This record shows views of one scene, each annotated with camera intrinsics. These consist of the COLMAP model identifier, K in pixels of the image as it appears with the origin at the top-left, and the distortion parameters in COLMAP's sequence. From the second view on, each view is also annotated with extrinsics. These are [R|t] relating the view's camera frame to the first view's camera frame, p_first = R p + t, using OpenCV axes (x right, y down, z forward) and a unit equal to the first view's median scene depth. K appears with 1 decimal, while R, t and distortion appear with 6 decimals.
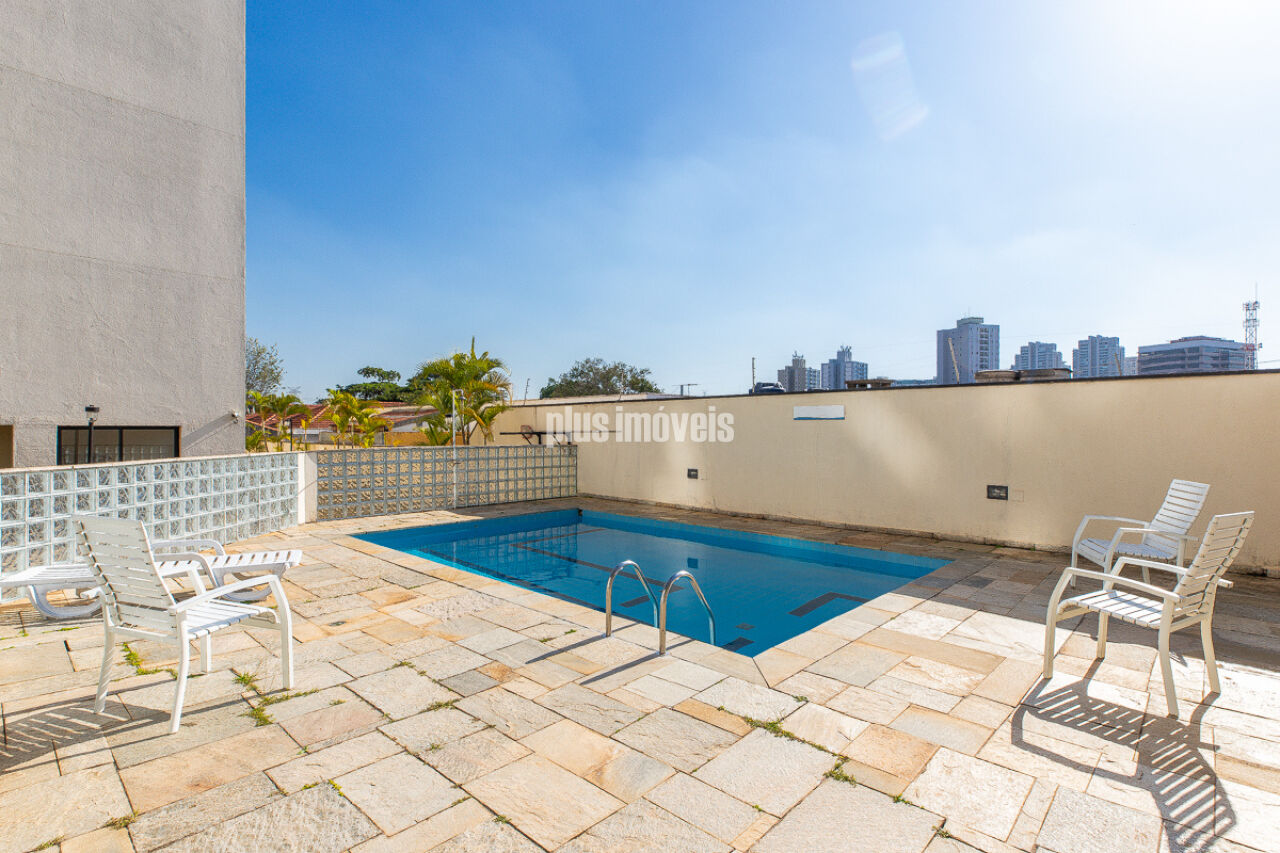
lens RADIAL K [[605.3, 0, 639.8], [0, 605.3, 438.6], [0, 0, 1]] dist [0.008387, 0.000414]
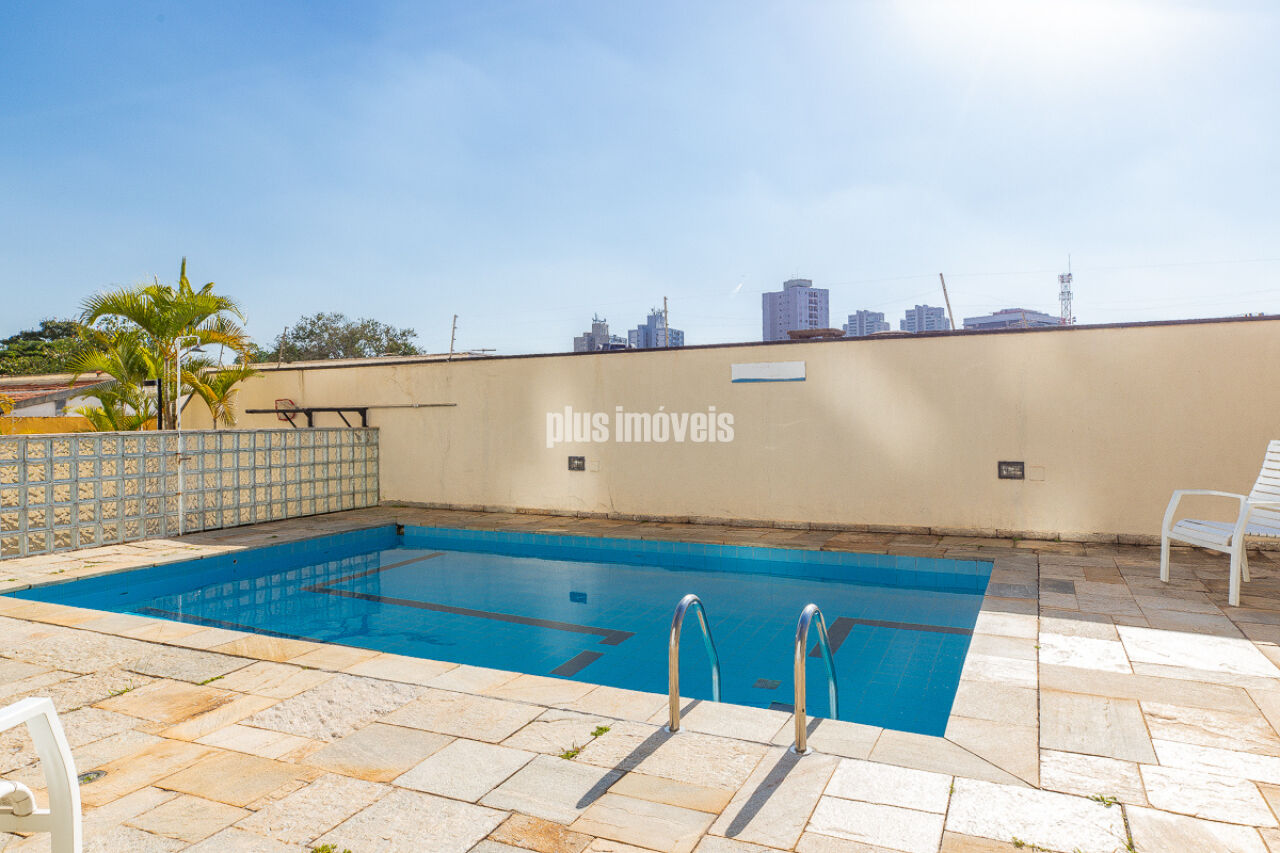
lens RADIAL K [[793.9, 0, 636.7], [0, 793.9, 414.8], [0, 0, 1]] dist [0.006951, -0.001627]
pose [[0.950700, -0.011552, 0.309896, -0.120714], [0.016733, 0.999761, -0.014064, 0.015550], [-0.309660, 0.018556, 0.950666, 0.115095]]
